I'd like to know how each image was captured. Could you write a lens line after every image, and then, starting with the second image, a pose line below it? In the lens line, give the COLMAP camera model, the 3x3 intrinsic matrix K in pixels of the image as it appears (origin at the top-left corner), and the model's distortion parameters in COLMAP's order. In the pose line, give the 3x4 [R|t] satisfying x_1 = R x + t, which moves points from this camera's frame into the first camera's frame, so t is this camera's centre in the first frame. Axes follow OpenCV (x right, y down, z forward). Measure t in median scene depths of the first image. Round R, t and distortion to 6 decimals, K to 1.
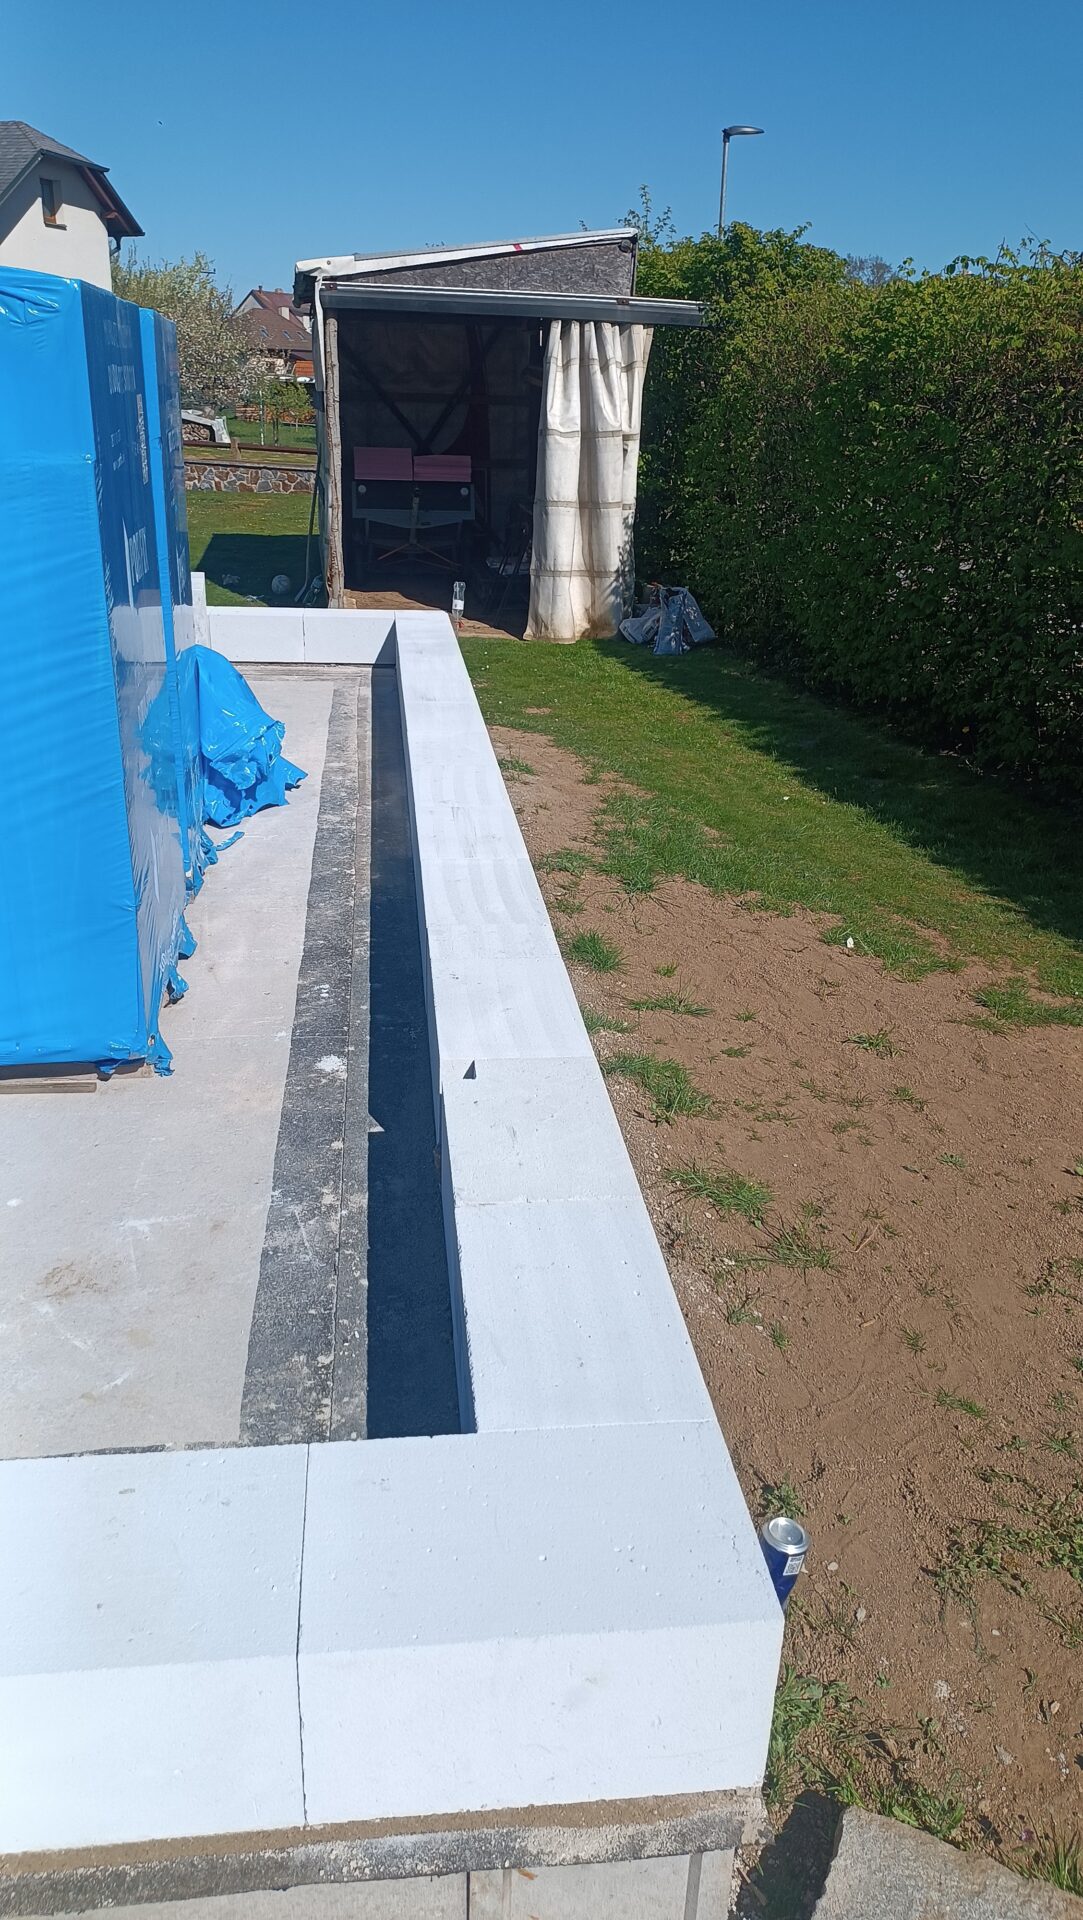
lens RADIAL K [[1390.5, 0, 542.8], [0, 1390.5, 958.9], [0, 0, 1]] dist [0.053440, -0.084229]
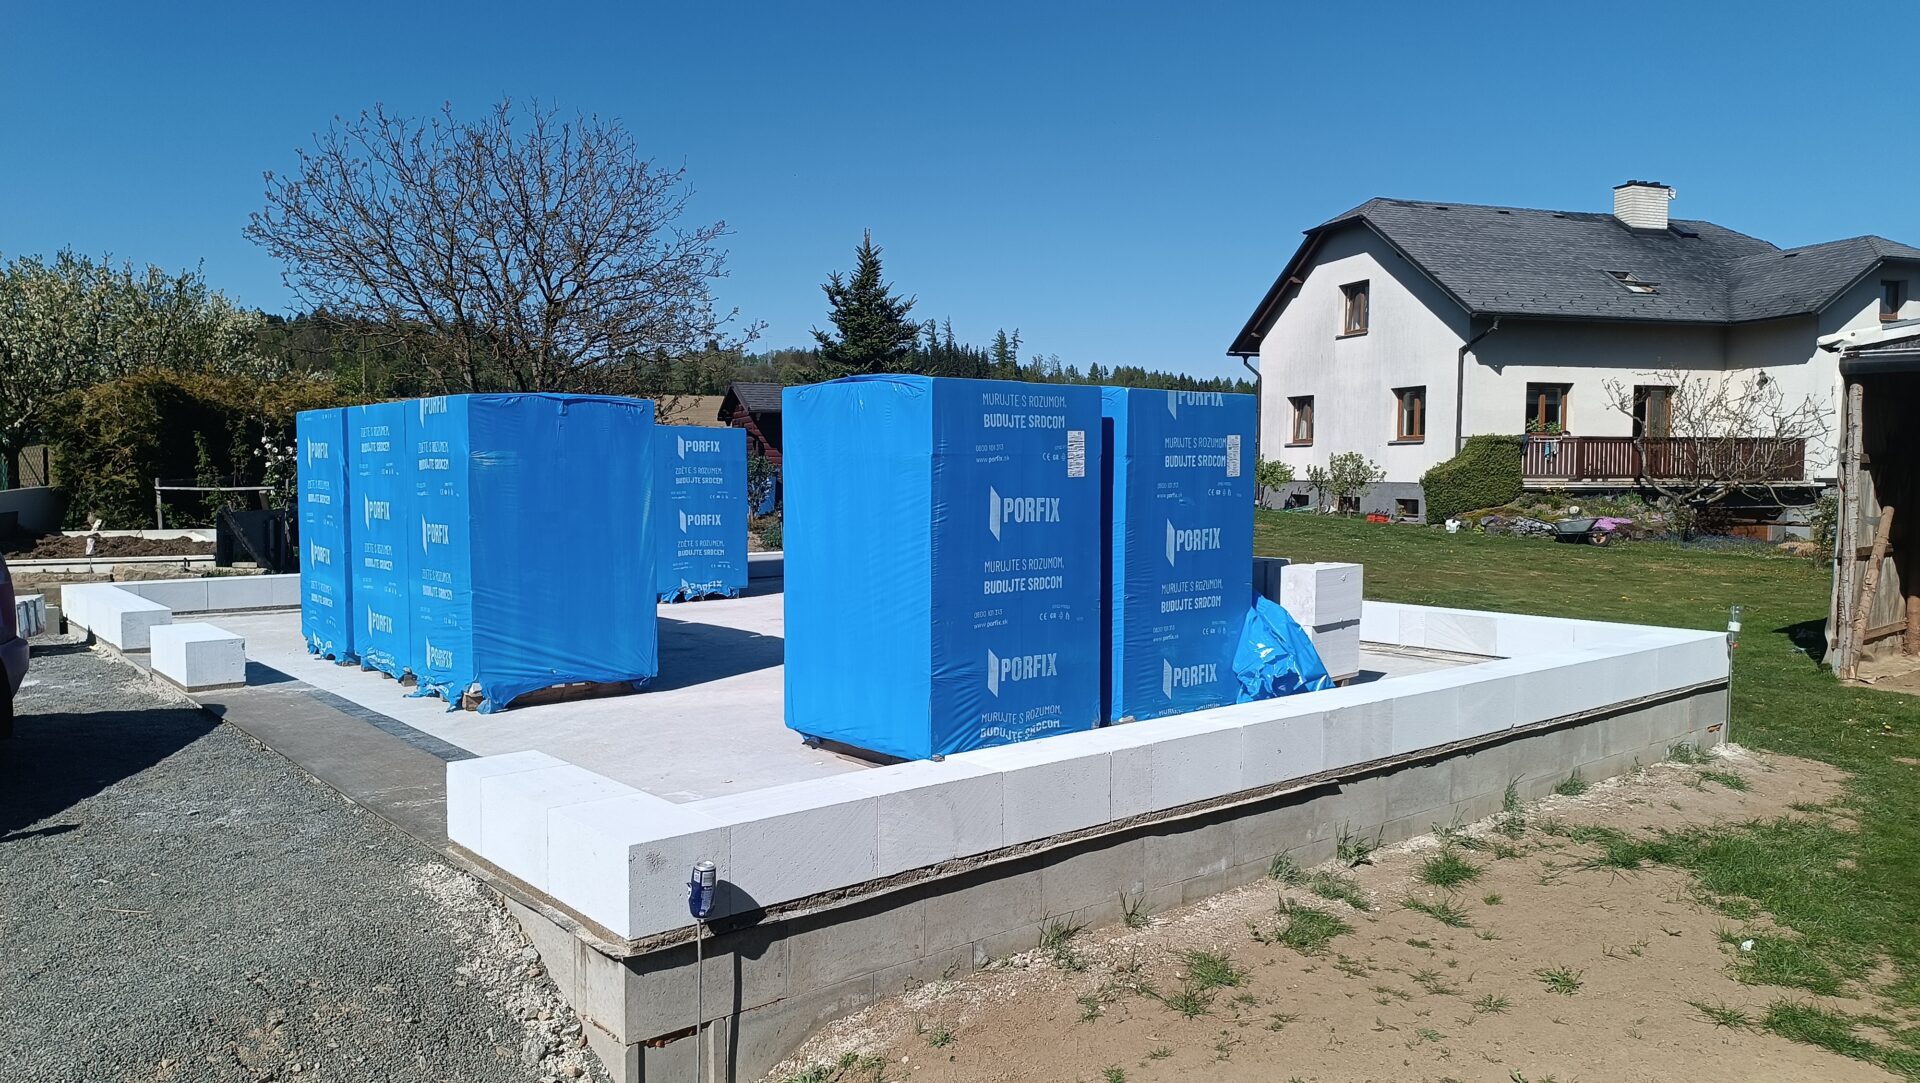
lens RADIAL K [[1390.5, 0, 943.6], [0, 1390.5, 535.0], [0, 0, 1]] dist [0.053440, -0.084229]
pose [[0.539625, 0.015081, -0.841771, 0.676493], [-0.304967, 0.935439, -0.178743, 0.059835], [0.784729, 0.353167, 0.509385, -0.002942]]
